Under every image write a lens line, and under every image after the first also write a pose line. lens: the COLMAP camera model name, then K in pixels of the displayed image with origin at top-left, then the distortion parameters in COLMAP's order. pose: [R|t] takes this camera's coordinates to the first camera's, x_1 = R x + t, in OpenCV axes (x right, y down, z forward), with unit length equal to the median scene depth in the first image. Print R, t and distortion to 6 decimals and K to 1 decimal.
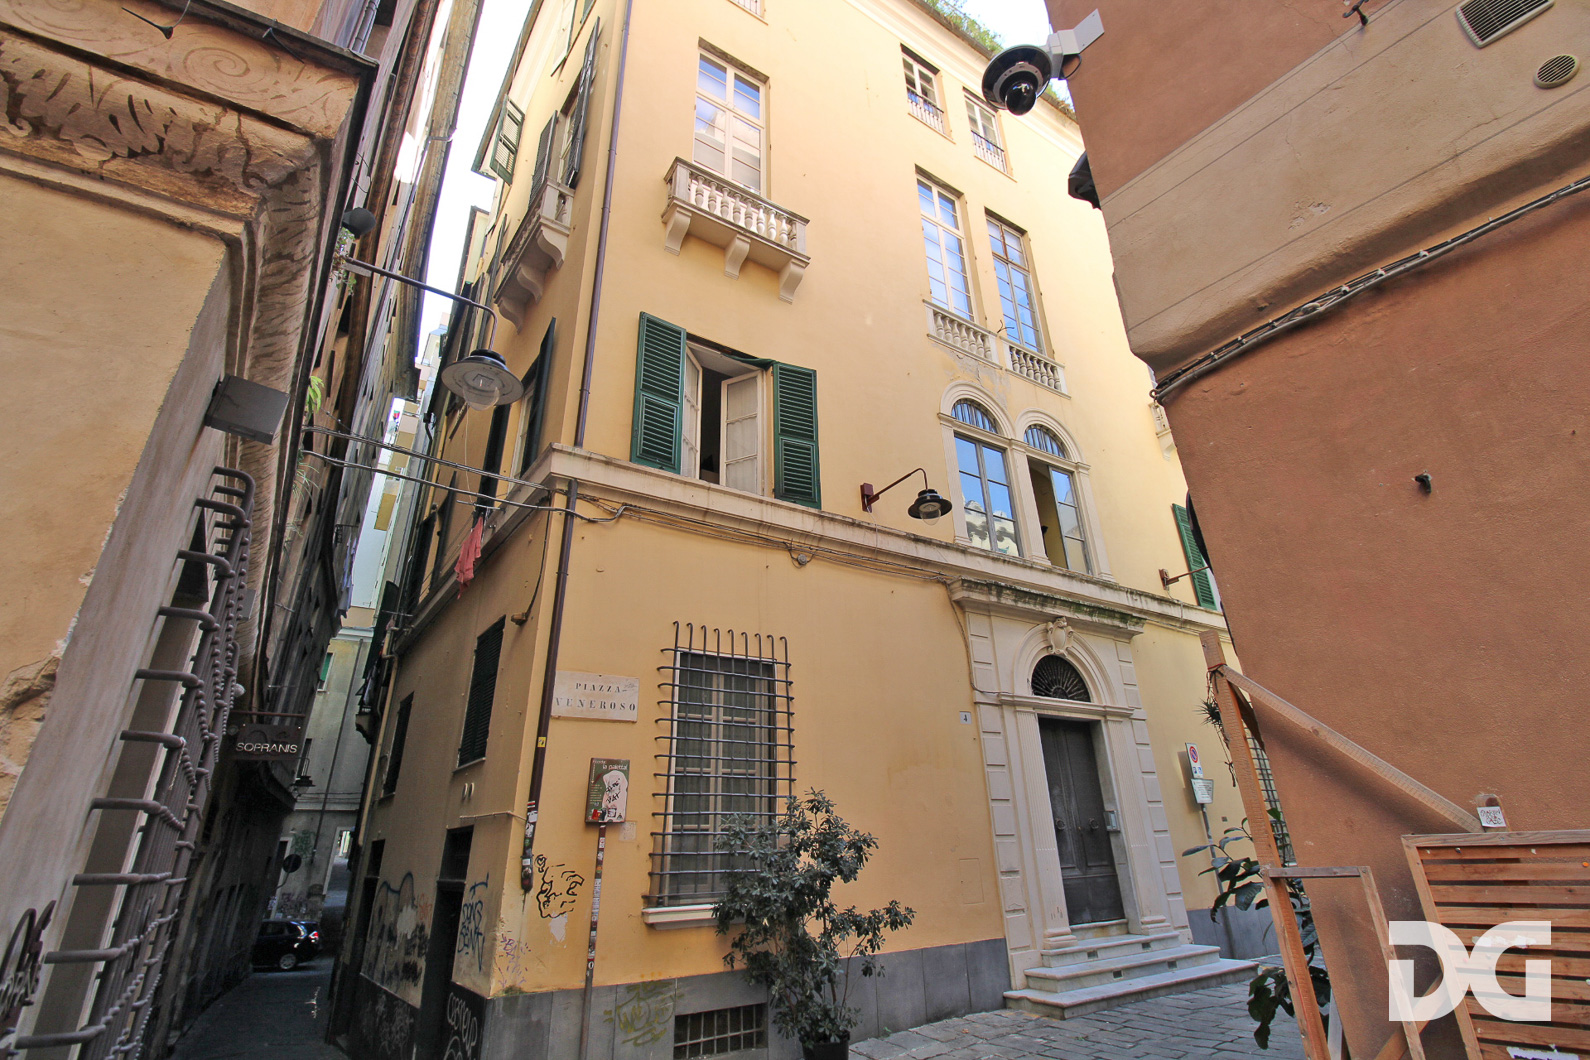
lens RADIAL K [[739.0, 0, 799.7], [0, 739.0, 528.0], [0, 0, 1]] dist [0.002808, -0.011879]
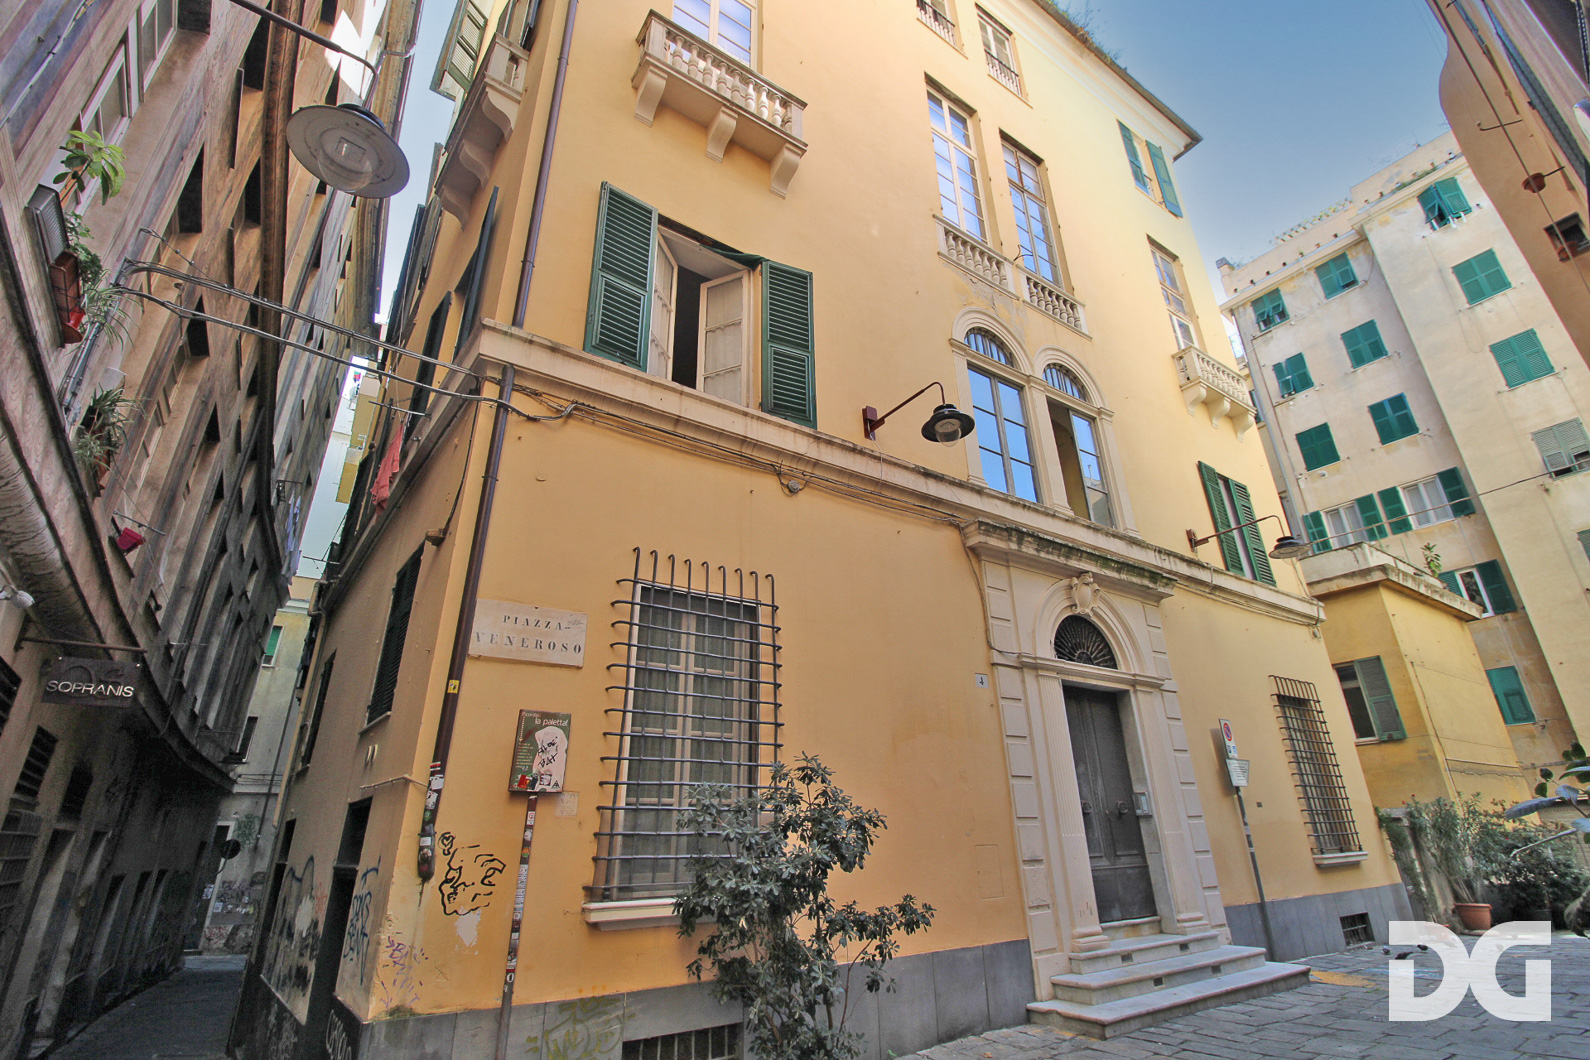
lens RADIAL K [[739.0, 0, 801.2], [0, 739.0, 532.8], [0, 0, 1]] dist [0.002808, -0.011879]
pose [[0.999502, 0.017741, 0.026106, -0.008354], [-0.018117, 0.999734, 0.014269, 0.079303], [-0.025846, -0.014734, 0.999557, 0.160386]]
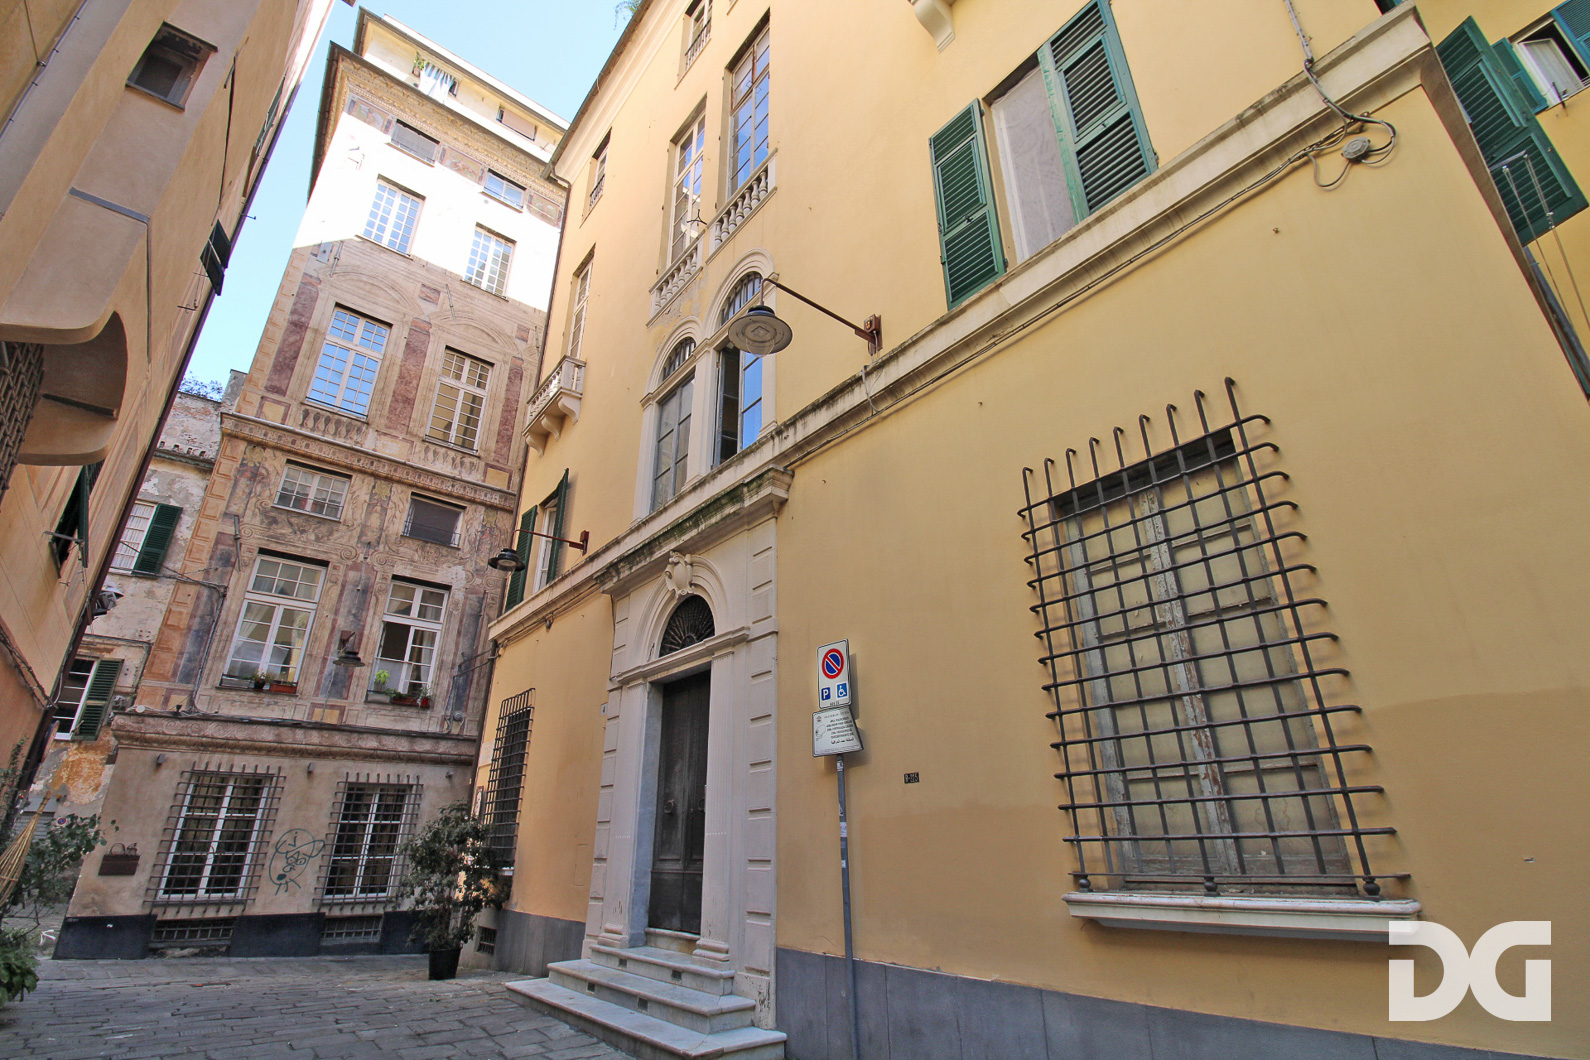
lens RADIAL K [[739.0, 0, 793.6], [0, 739.0, 520.1], [0, 0, 1]] dist [0.002808, -0.011879]
pose [[0.104891, -0.374551, -0.921254, 1.319878], [0.411350, 0.859743, -0.302708, 0.457300], [0.905422, -0.347207, 0.244251, 1.096144]]
